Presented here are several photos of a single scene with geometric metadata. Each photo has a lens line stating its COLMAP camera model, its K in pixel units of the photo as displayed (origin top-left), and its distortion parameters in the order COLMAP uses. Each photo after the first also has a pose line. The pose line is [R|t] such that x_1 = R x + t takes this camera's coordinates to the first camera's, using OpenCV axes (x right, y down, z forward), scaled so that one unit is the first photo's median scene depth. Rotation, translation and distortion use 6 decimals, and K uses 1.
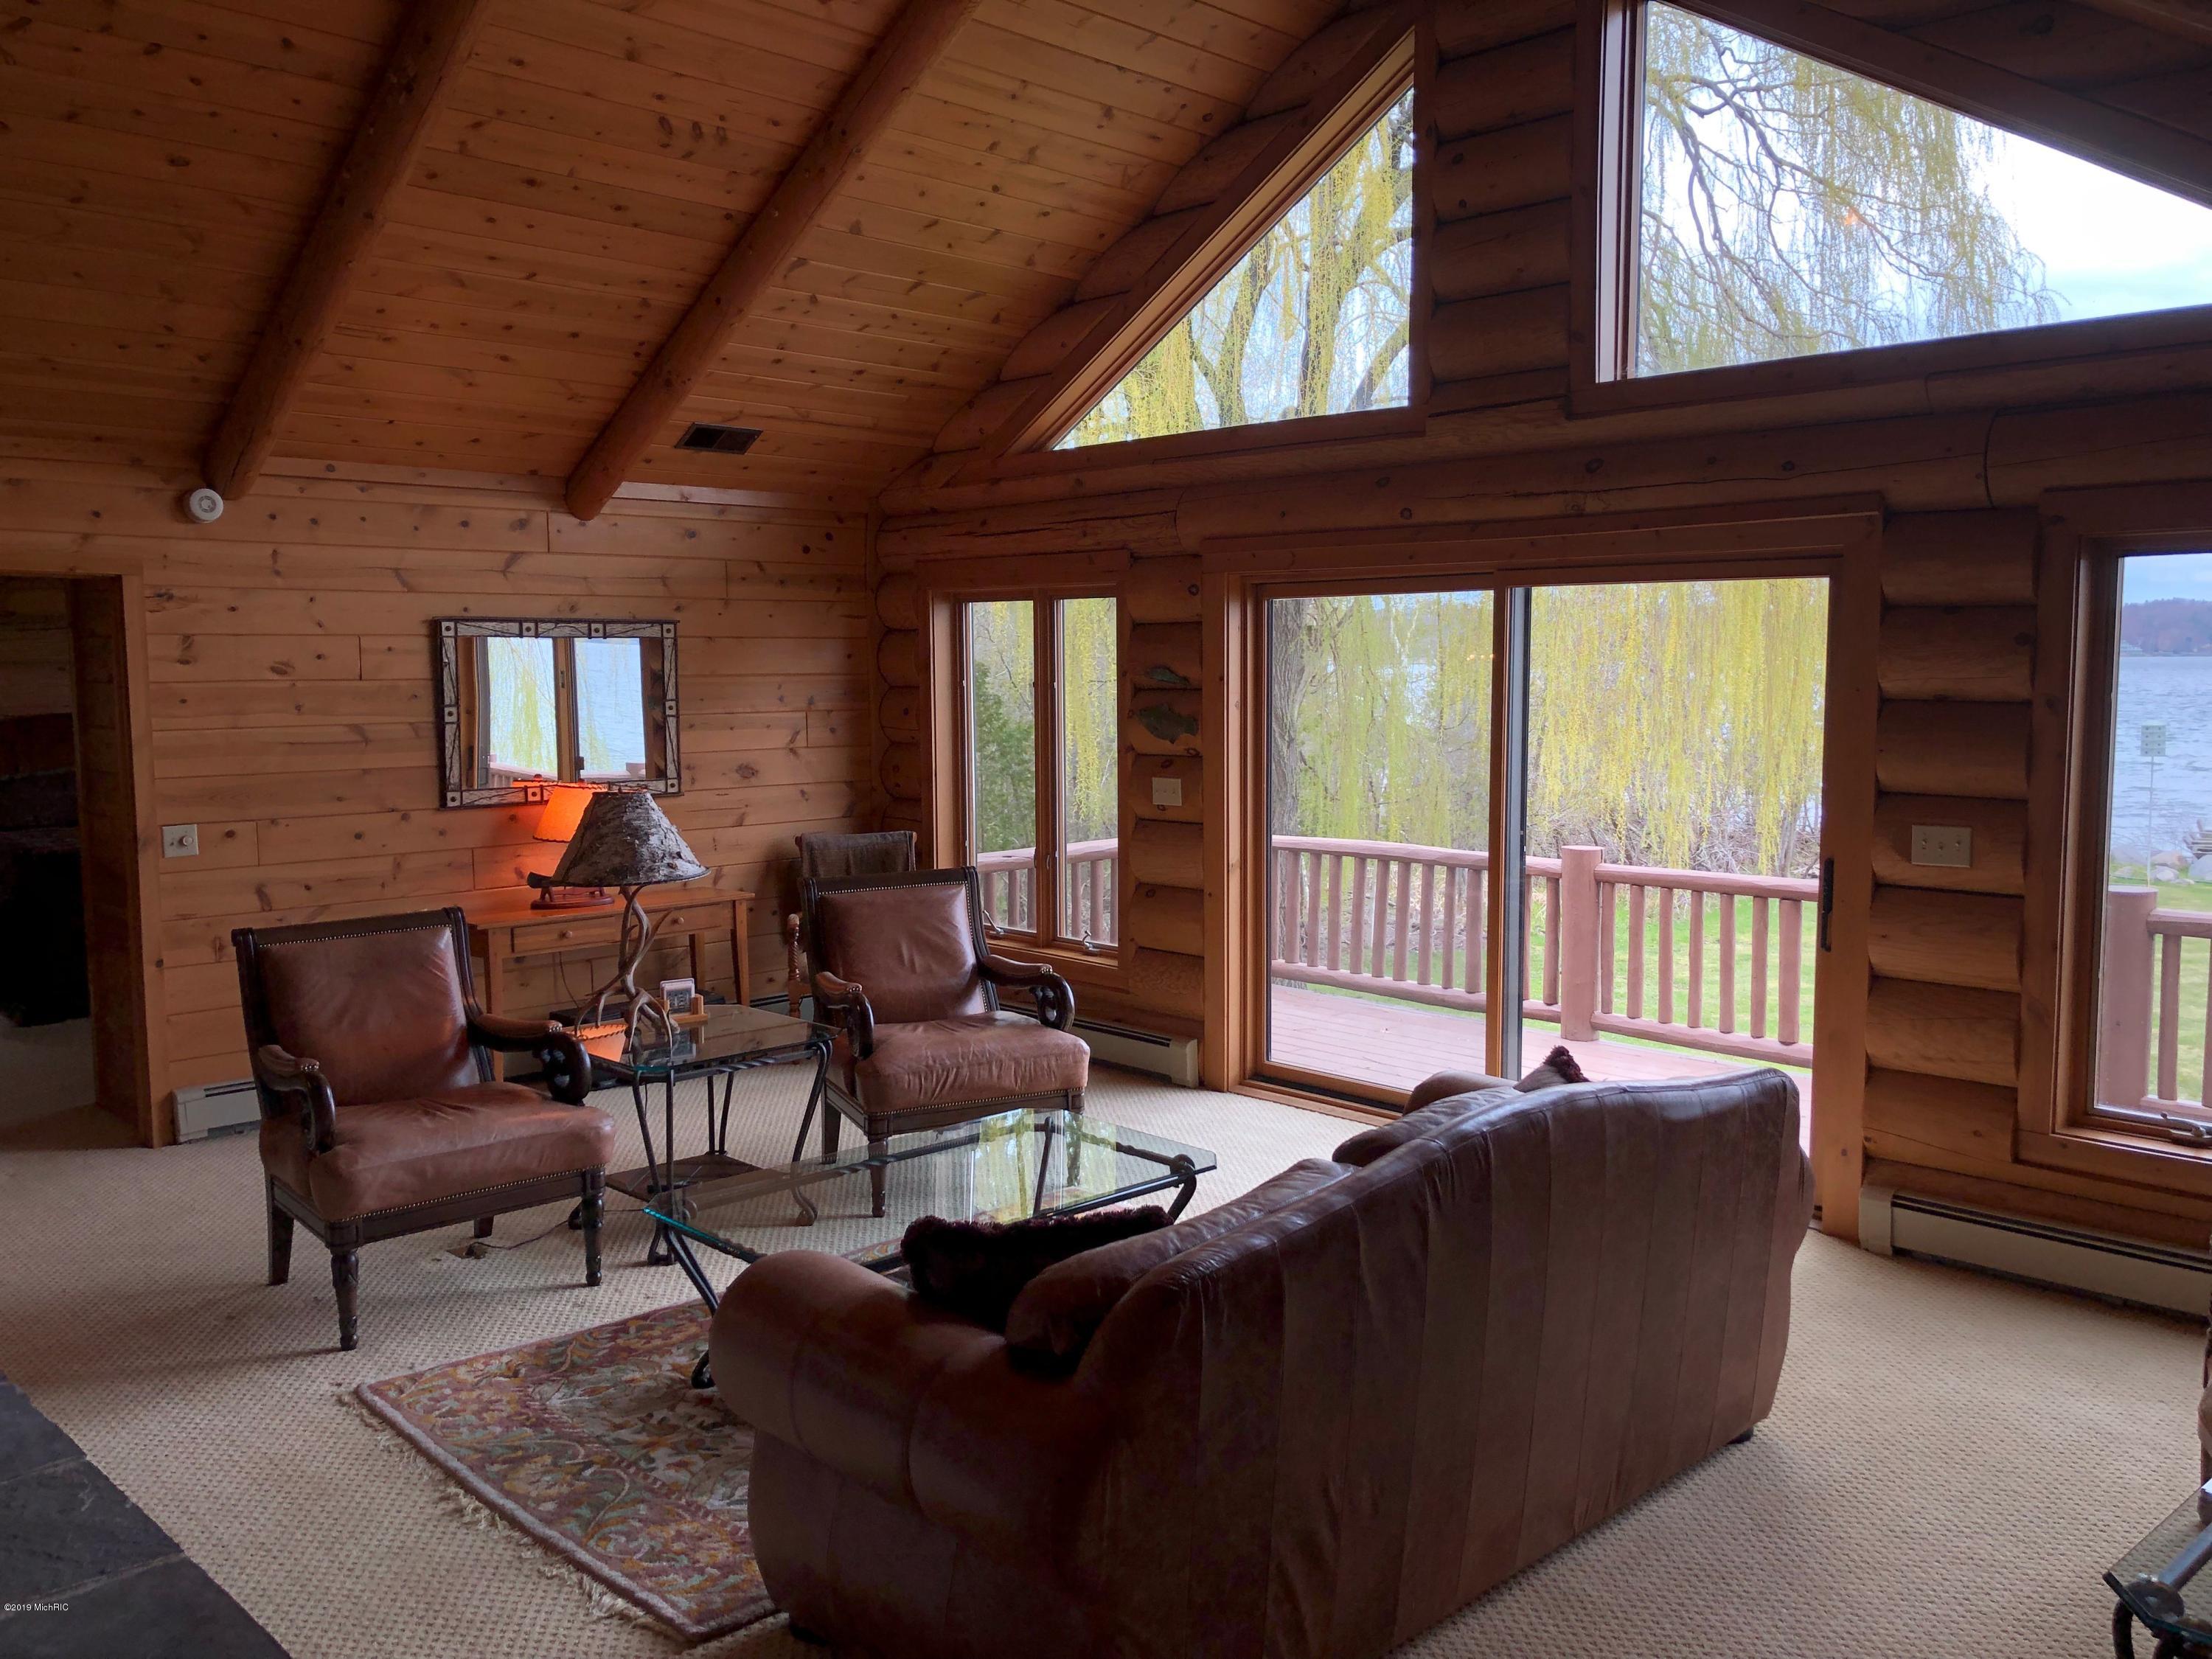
lens RADIAL K [[1798.5, 0, 1112.7], [0, 1798.5, 836.2], [0, 0, 1]] dist [0.024465, -0.002676]
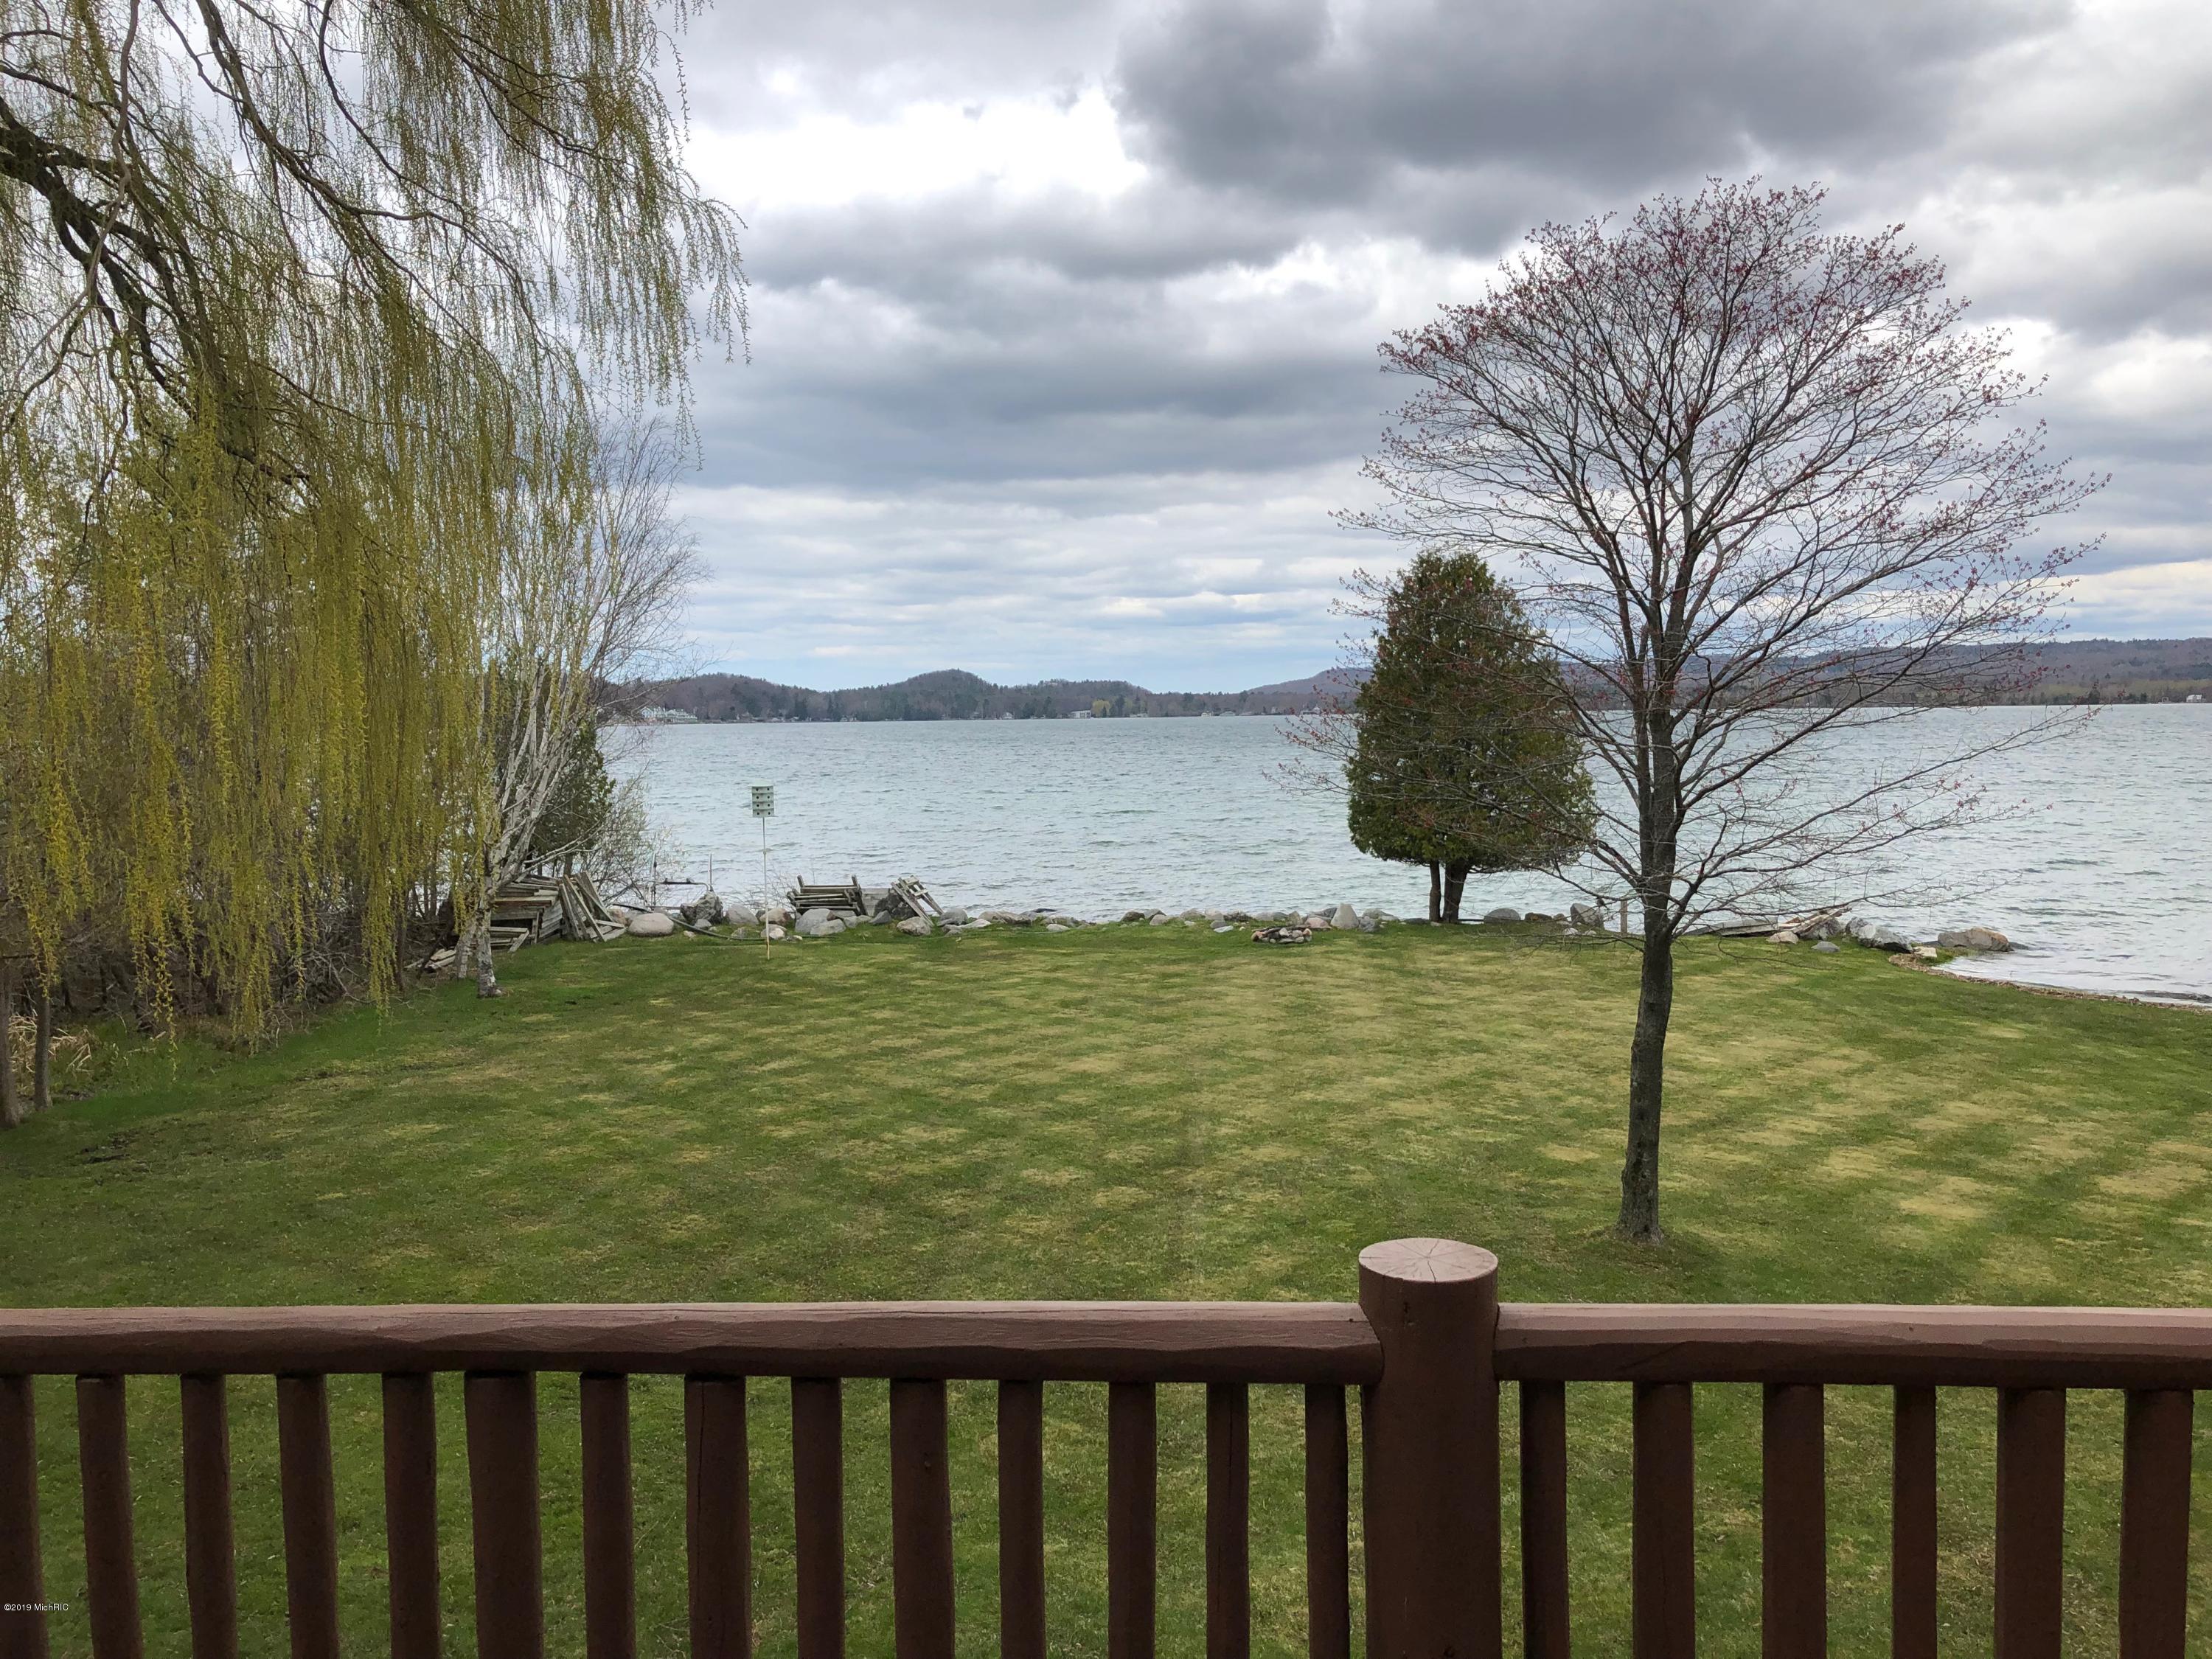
lens RADIAL K [[1798.5, 0, 1117.0], [0, 1798.5, 832.8], [0, 0, 1]] dist [0.024465, -0.002676]
pose [[0.736902, -0.044656, 0.674523, 0.043910], [0.070911, 0.997417, -0.011435, -0.009293], [-0.672270, 0.056258, 0.738166, 0.123863]]
